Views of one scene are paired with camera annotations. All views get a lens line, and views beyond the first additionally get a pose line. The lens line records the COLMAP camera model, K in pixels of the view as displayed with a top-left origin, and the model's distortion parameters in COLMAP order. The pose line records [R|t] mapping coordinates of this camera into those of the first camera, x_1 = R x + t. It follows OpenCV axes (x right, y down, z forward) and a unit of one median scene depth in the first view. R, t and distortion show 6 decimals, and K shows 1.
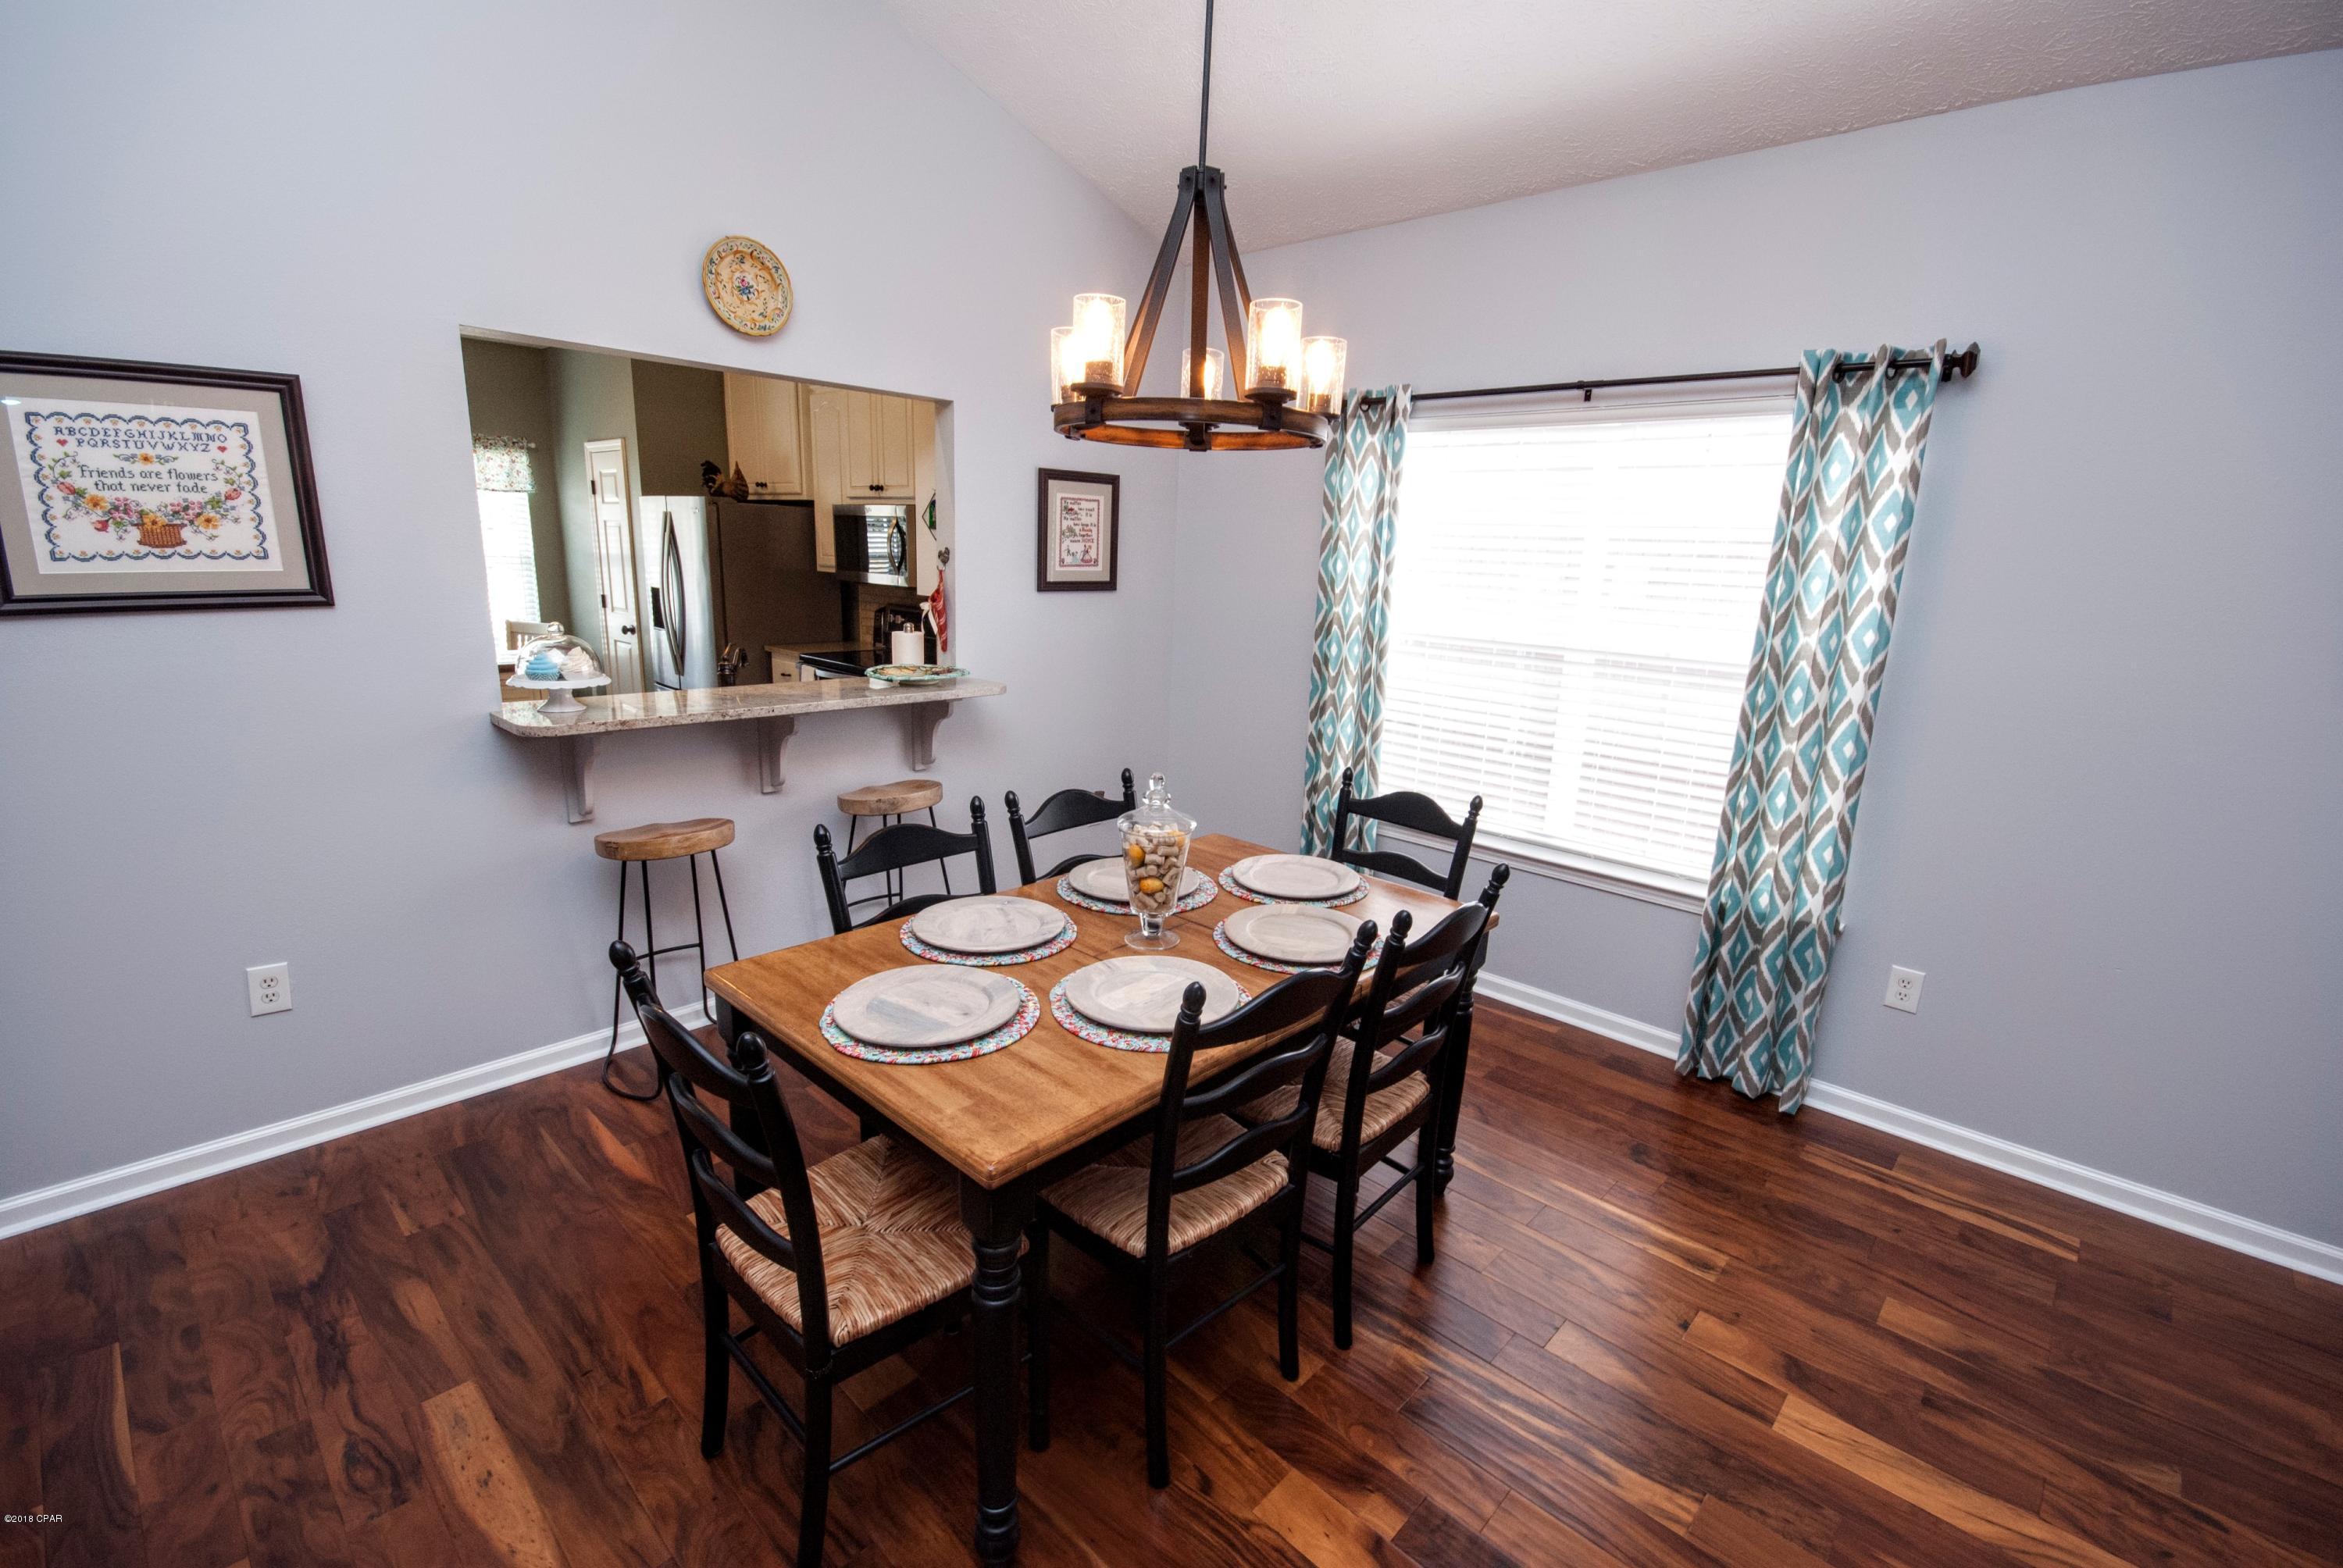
lens RADIAL K [[1027.7, 0, 1174.8], [0, 1027.7, 784.7], [0, 0, 1]] dist [0.002648, -0.007501]
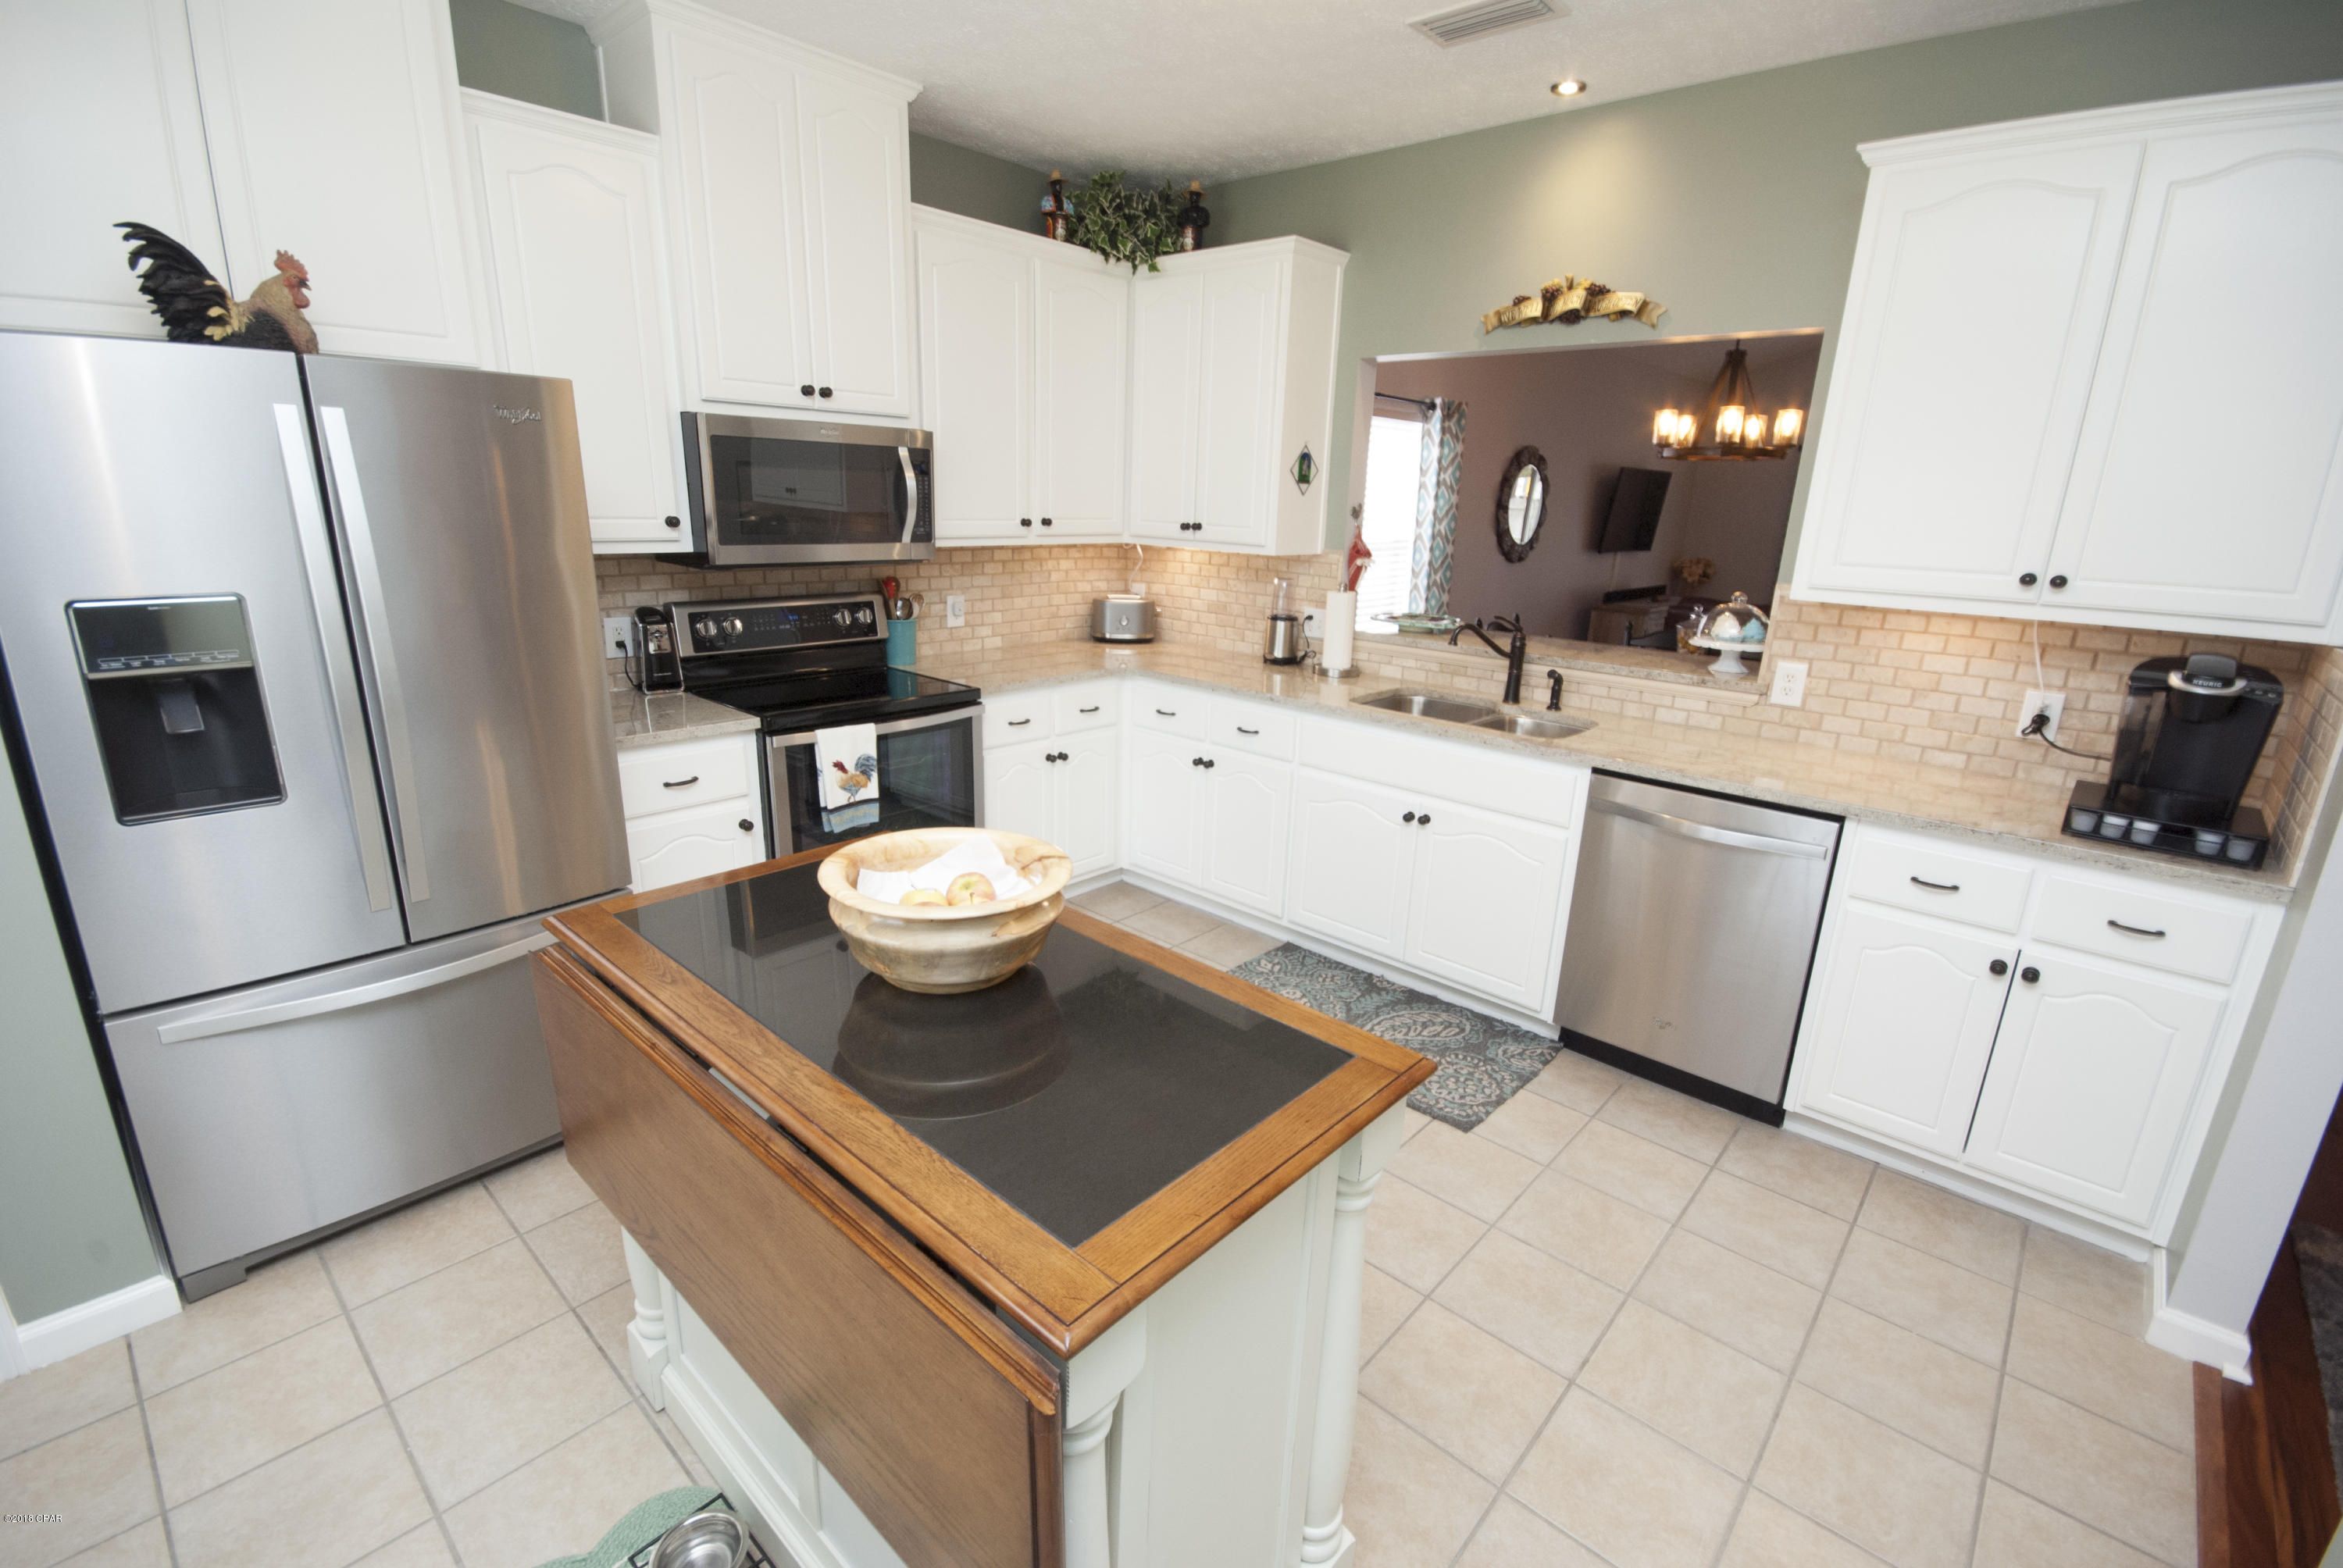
lens RADIAL K [[1027.7, 0, 1176.5], [0, 1027.7, 790.4], [0, 0, 1]] dist [0.002648, -0.007501]
pose [[-0.012725, -0.315887, 0.948711, -1.181098], [0.196700, 0.929458, 0.312115, -0.293589], [-0.980381, 0.190584, 0.050308, 1.081845]]
